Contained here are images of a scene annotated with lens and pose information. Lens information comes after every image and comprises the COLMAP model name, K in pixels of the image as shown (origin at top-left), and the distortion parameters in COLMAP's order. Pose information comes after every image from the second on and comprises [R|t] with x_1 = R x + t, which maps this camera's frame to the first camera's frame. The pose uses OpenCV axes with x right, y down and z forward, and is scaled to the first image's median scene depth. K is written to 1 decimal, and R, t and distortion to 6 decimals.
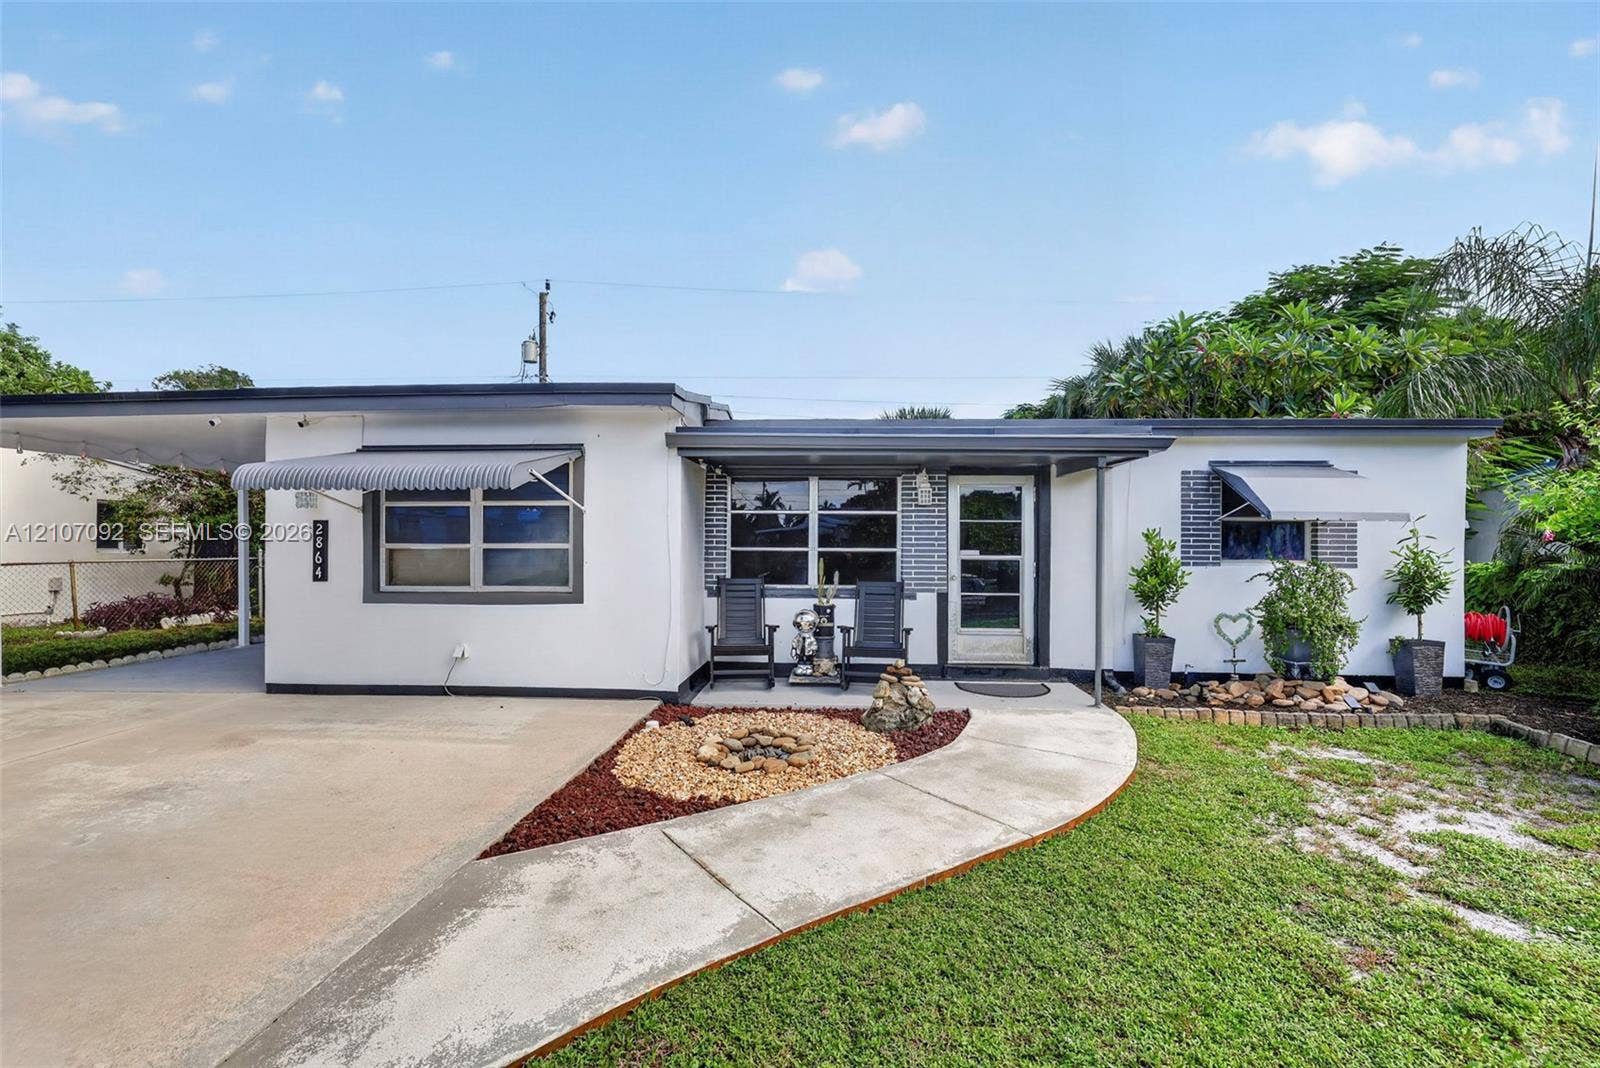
lens RADIAL K [[696.4, 0, 792.4], [0, 696.4, 529.6], [0, 0, 1]] dist [0.003184, 0.000219]
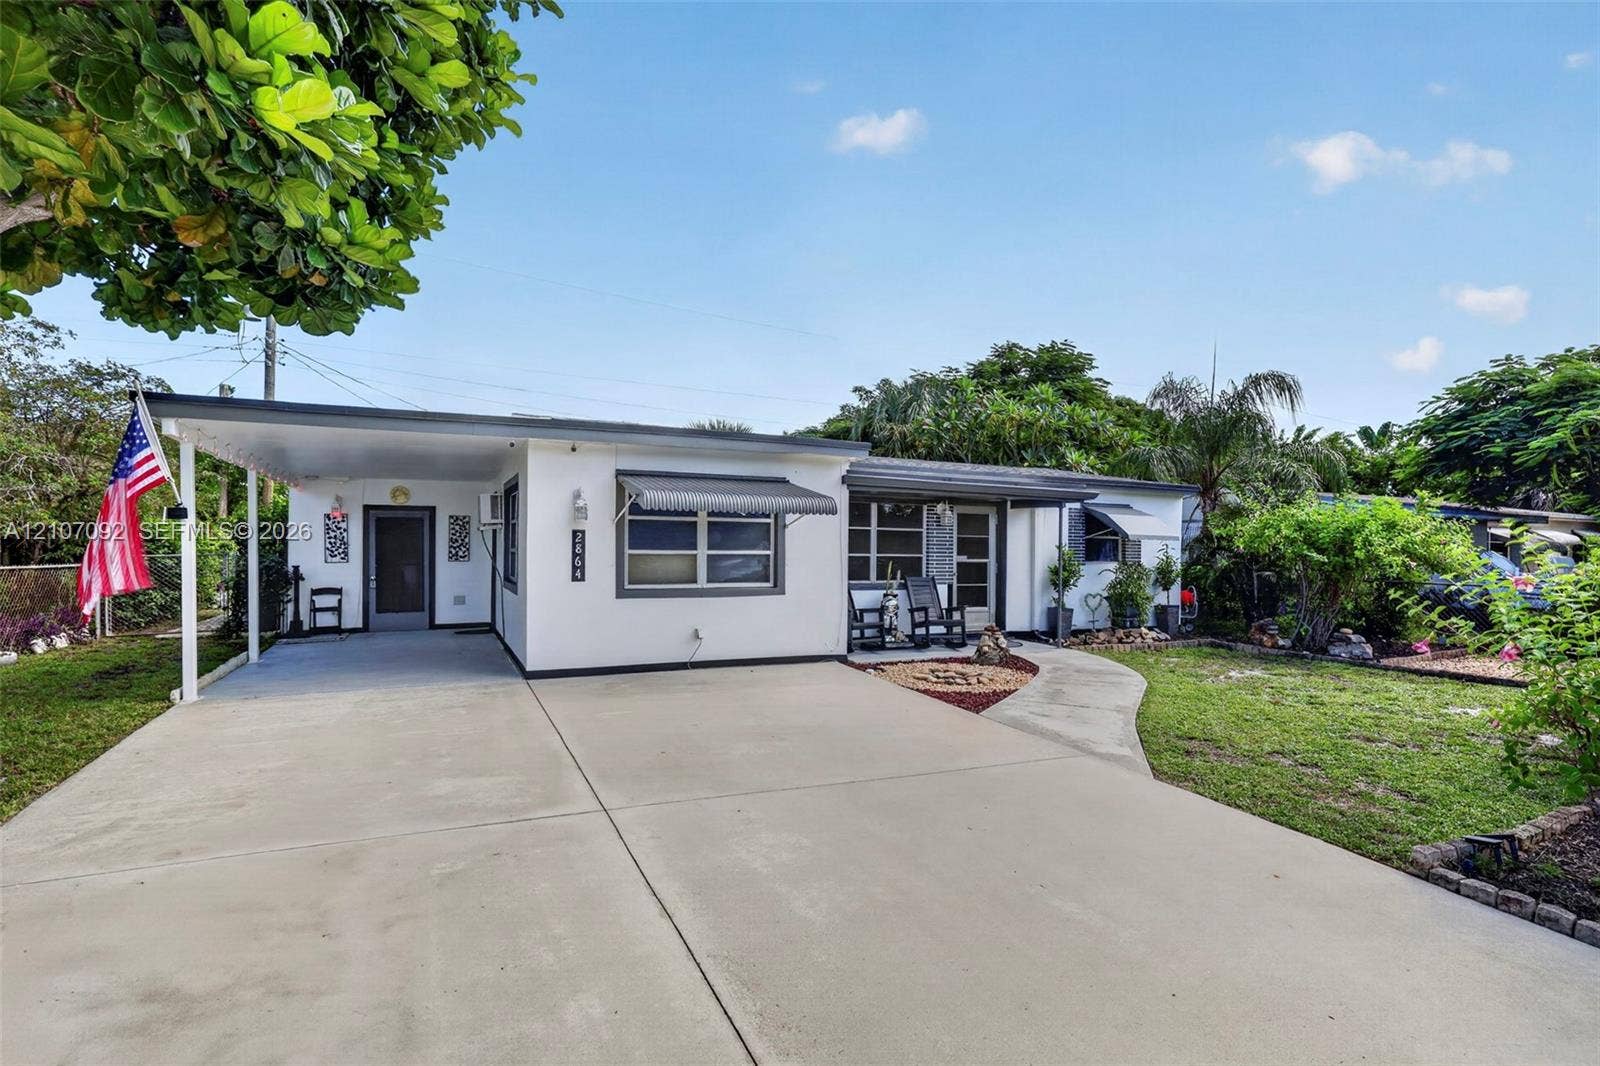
lens RADIAL K [[788.2, 0, 790.5], [0, 788.2, 539.6], [0, 0, 1]] dist [-0.000110, 0.000086]
pose [[0.876660, 0.010466, 0.480997, -0.956418], [-0.015054, 0.999871, 0.005681, -0.009615], [-0.480875, -0.012221, 0.876704, -0.329783]]
